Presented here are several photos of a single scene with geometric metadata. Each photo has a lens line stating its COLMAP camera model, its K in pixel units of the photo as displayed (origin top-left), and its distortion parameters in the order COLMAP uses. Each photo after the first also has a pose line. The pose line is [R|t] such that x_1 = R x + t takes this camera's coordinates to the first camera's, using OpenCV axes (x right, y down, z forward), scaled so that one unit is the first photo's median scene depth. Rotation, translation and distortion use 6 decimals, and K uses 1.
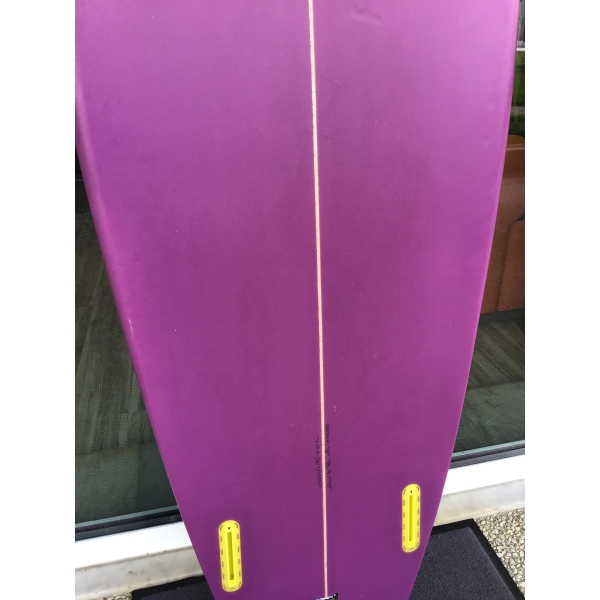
lens RADIAL K [[562.3, 0, 300.0], [0, 562.3, 300.0], [0, 0, 1]] dist [0.090028, -0.181734]
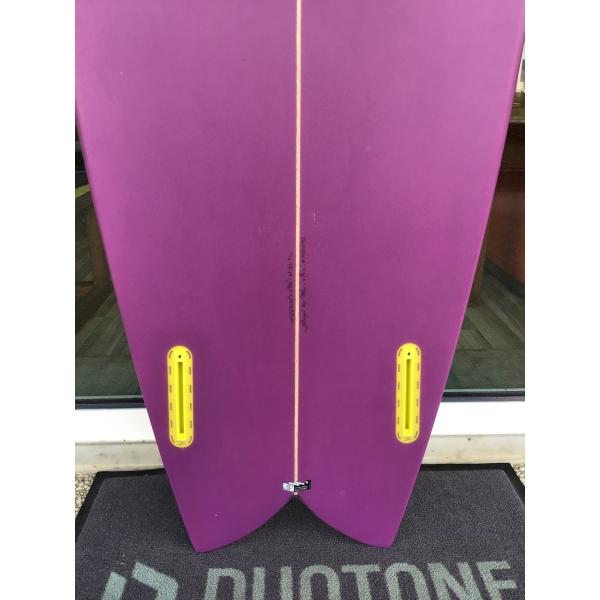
lens RADIAL K [[562.3, 0, 300.0], [0, 562.3, 300.0], [0, 0, 1]] dist [0.090028, -0.181734]
pose [[0.980960, 0.093637, -0.170146, 0.172781], [-0.107915, 0.991198, -0.076683, 0.337844], [0.161468, 0.093584, 0.982431, 0.182490]]
